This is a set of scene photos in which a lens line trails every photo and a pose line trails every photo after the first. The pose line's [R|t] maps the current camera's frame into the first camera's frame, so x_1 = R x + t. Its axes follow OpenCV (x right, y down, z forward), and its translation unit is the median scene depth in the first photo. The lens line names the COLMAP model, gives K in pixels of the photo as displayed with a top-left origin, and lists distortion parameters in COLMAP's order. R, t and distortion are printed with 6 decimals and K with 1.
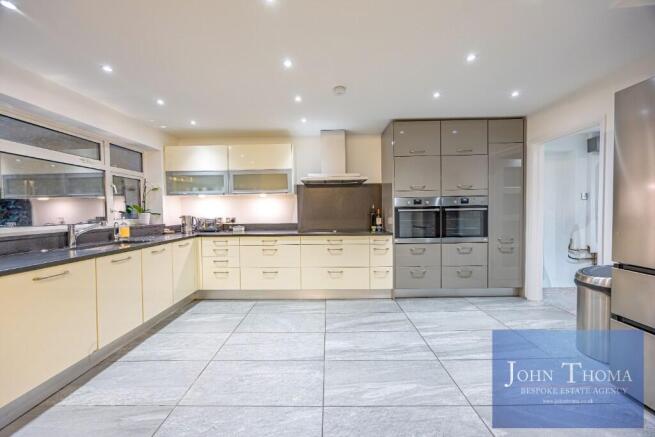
lens RADIAL K [[248.1, 0, 321.8], [0, 248.1, 217.4], [0, 0, 1]] dist [0.000231, 0.000061]
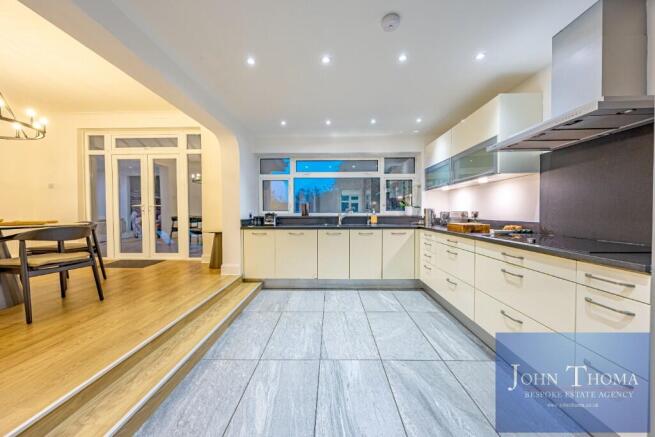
lens RADIAL K [[248.1, 0, 321.8], [0, 248.1, 217.4], [0, 0, 1]] dist [0.000231, 0.000061]
pose [[0.003438, 0.036572, -0.999325, 0.539271], [-0.021362, 0.999106, 0.036491, 0.002020], [0.999766, 0.021222, 0.004217, 0.574856]]
